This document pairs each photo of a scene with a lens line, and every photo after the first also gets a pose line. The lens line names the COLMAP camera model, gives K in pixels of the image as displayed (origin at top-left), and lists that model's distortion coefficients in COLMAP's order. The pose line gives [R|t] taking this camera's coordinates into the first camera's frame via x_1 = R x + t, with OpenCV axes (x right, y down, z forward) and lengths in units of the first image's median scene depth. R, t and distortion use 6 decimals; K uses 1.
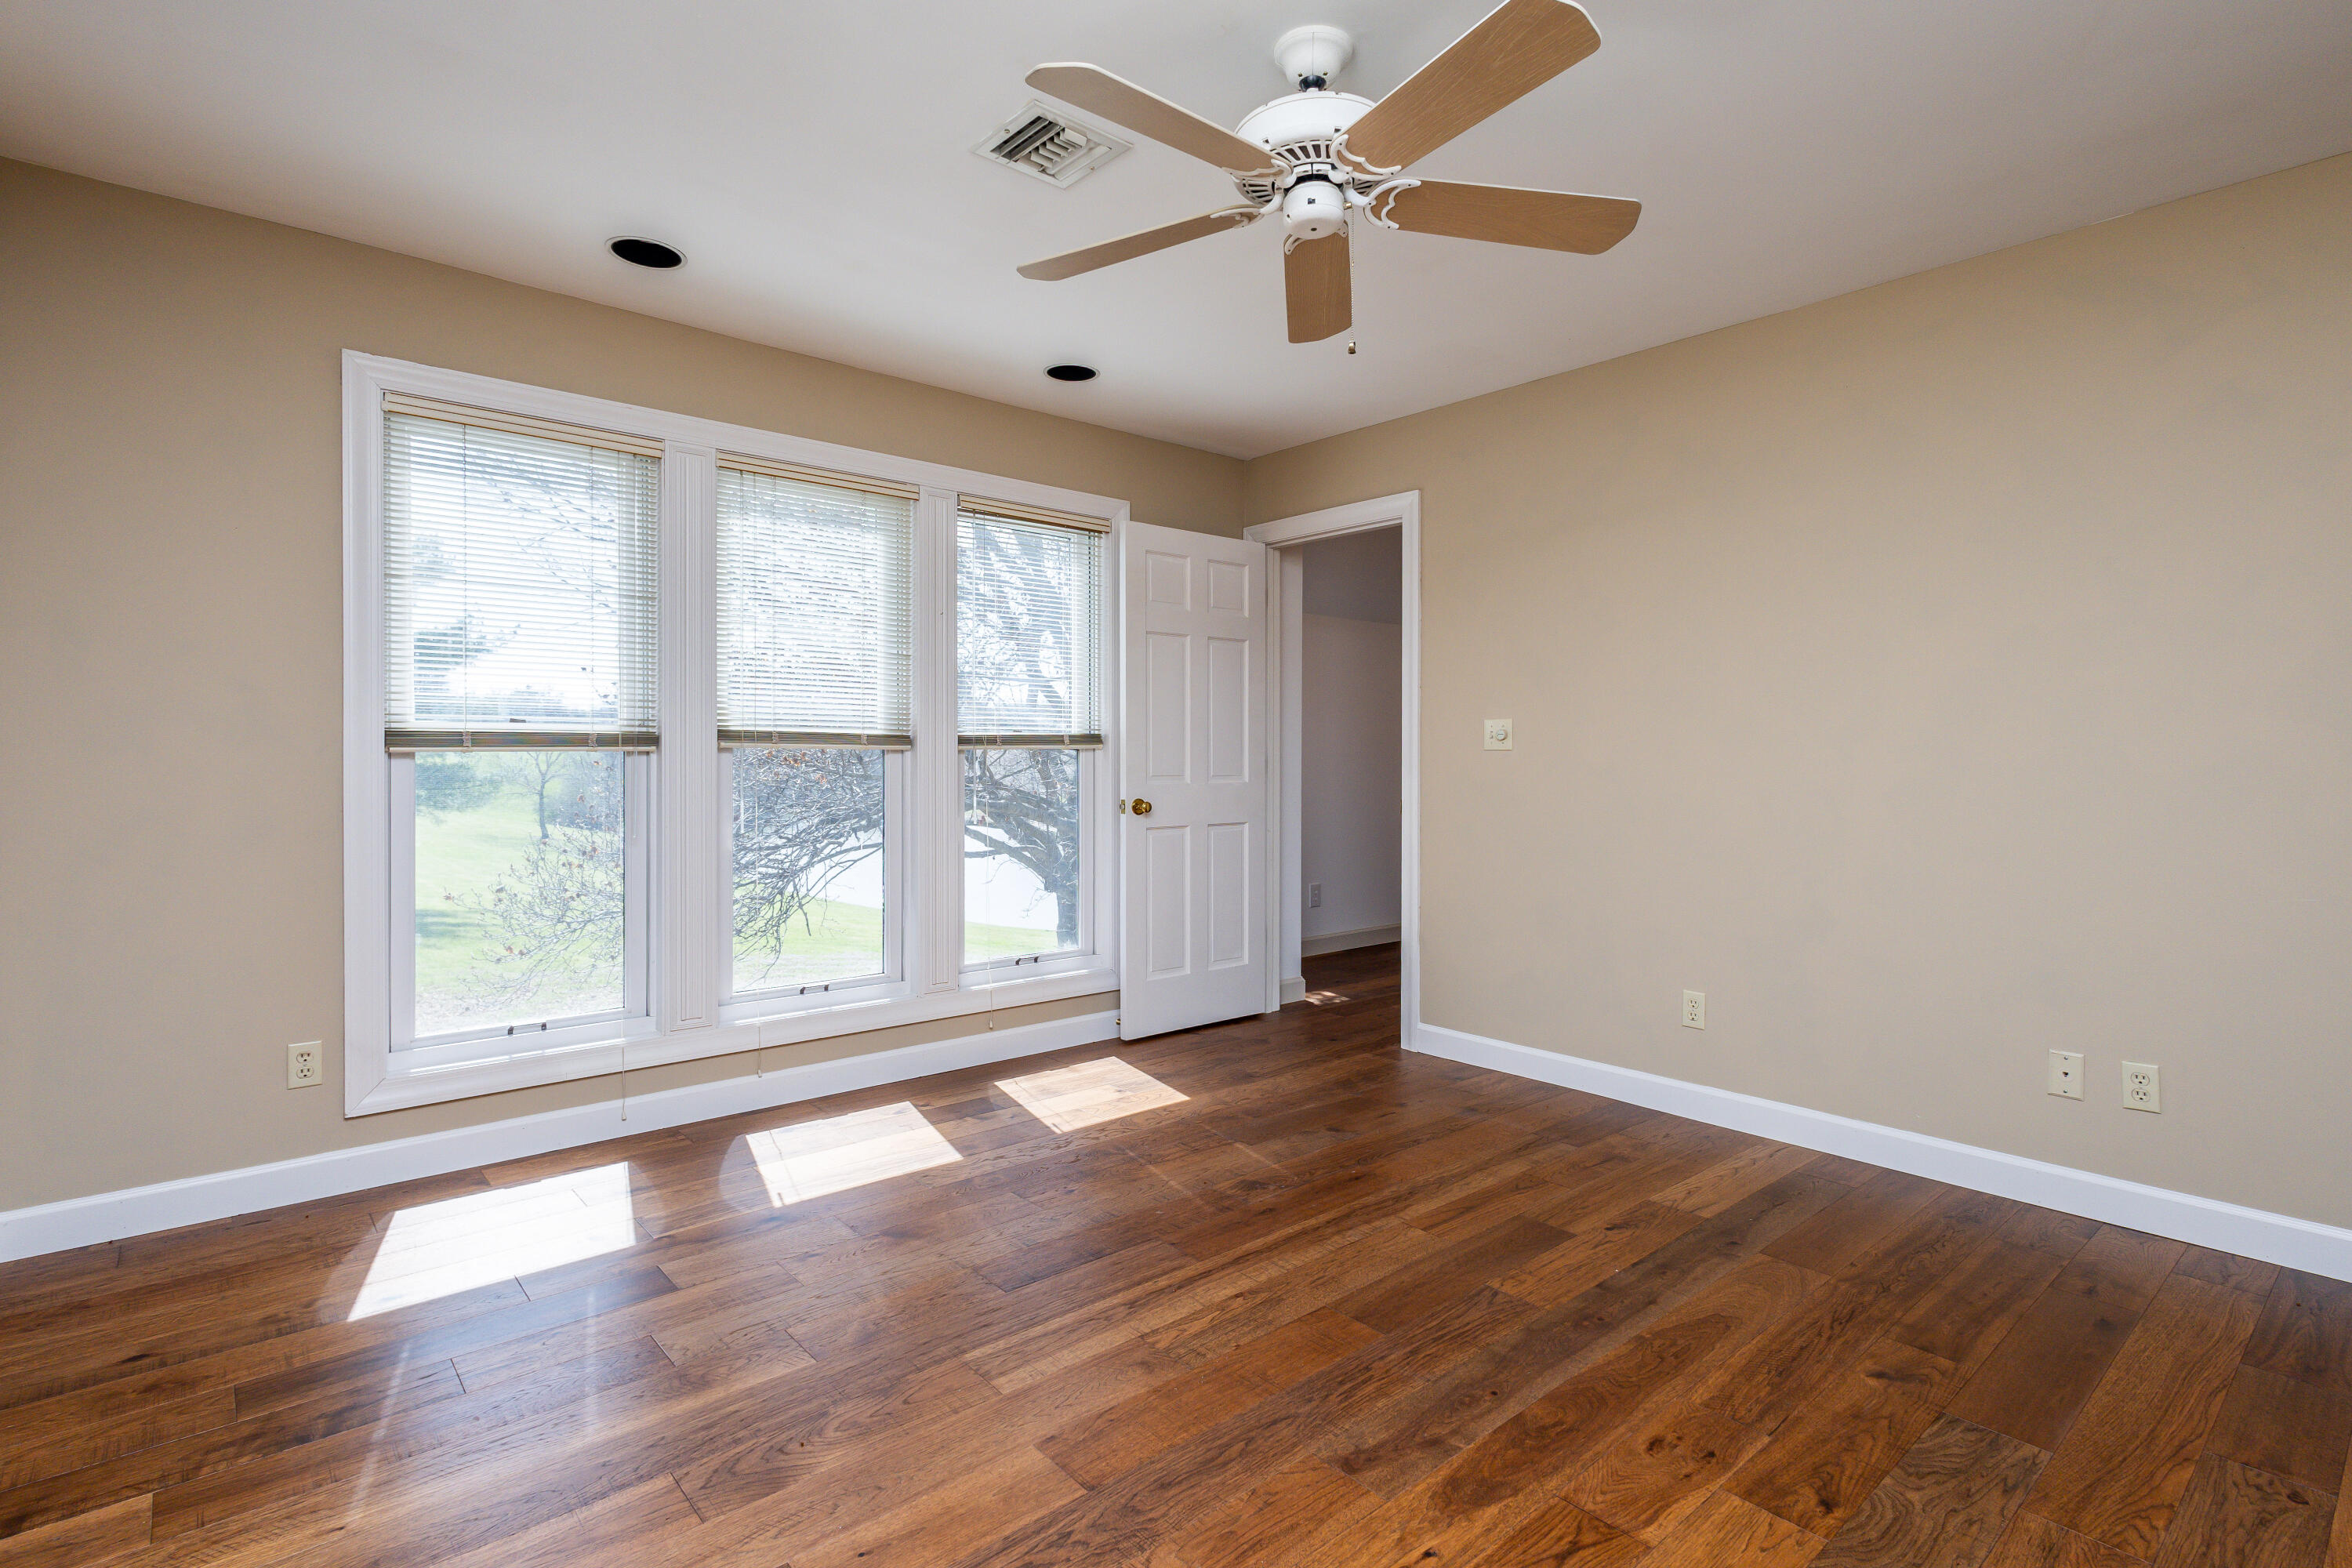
lens RADIAL K [[1106.6, 0, 1148.5], [0, 1106.6, 770.4], [0, 0, 1]] dist [0.000540, -0.000162]
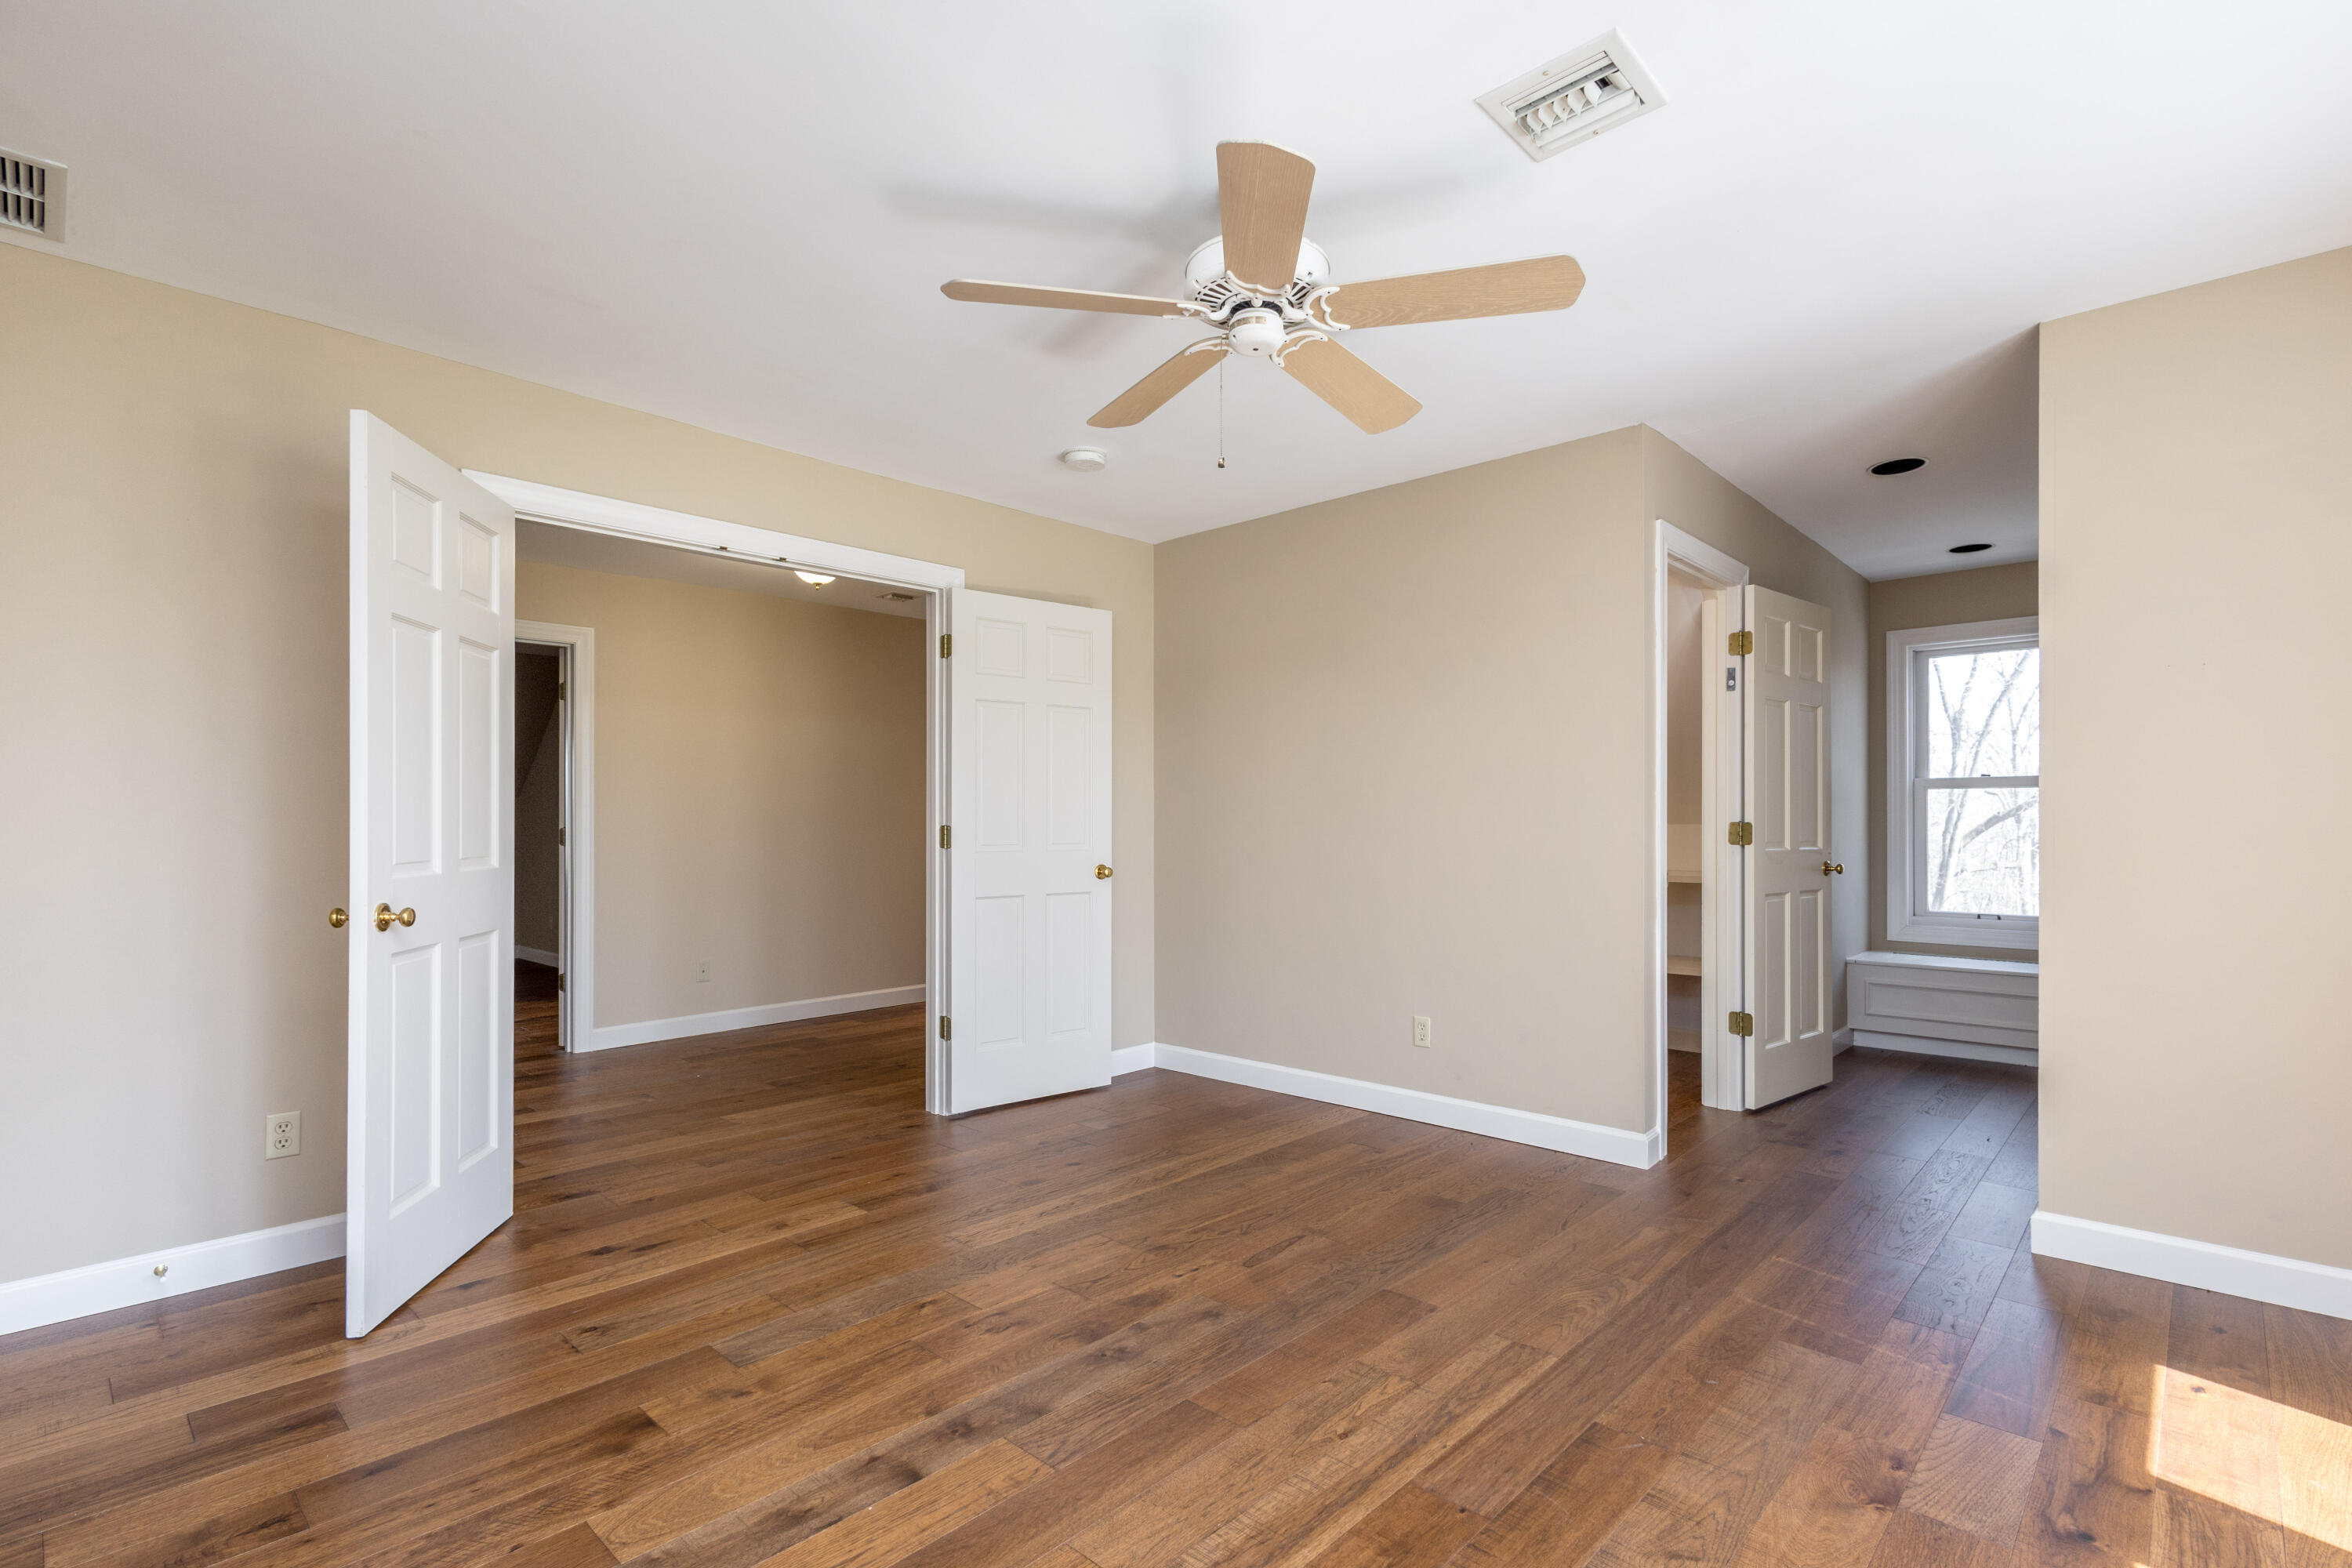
lens RADIAL K [[1104.1, 0, 1173.5], [0, 1104.1, 809.6], [0, 0, 1]] dist [0.000326, -0.000404]
pose [[-0.991767, -0.001967, -0.128038, 0.303936], [-0.001902, 0.999998, -0.000630, -0.024673], [0.128039, -0.000381, -0.991769, 1.709911]]
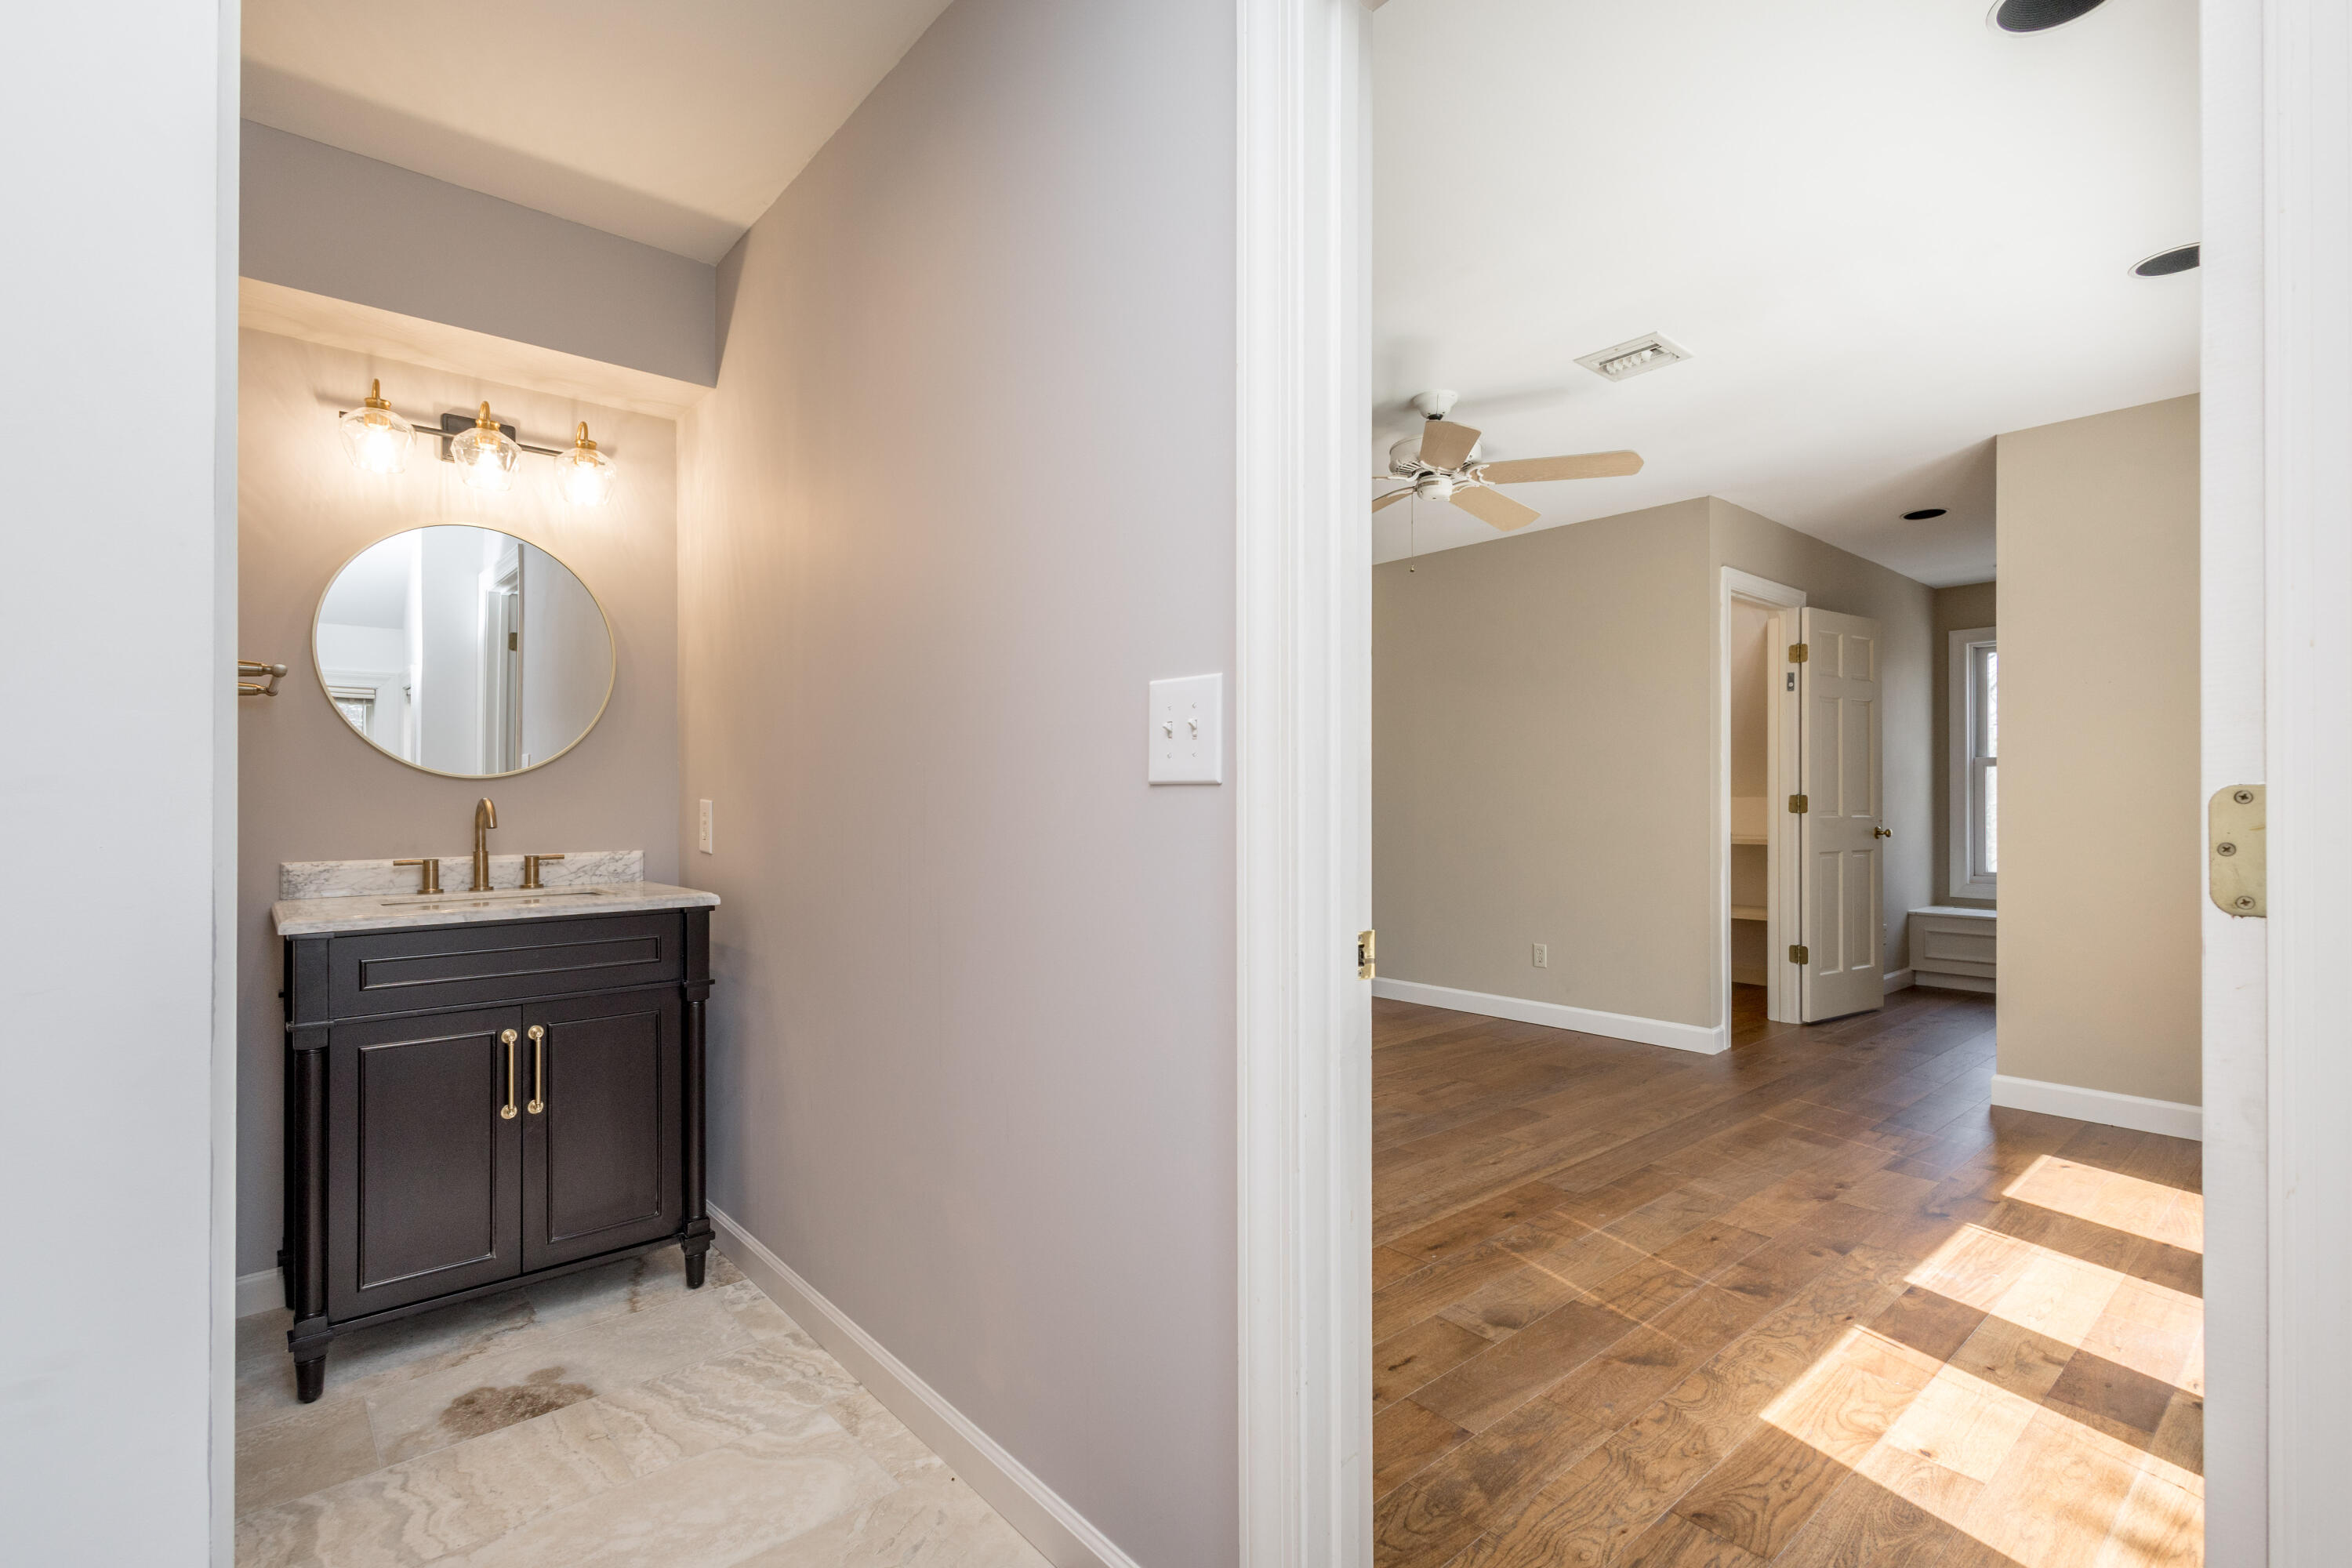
lens RADIAL K [[1098.4, 0, 1176.0], [0, 1098.4, 784.0], [0, 0, 1]] dist [-0.000699, 0.000076]
pose [[-0.999467, -0.001081, -0.032636, 0.506761], [-0.001087, 0.999999, 0.000156, -0.028292], [0.032636, 0.000191, -0.999467, 2.248240]]
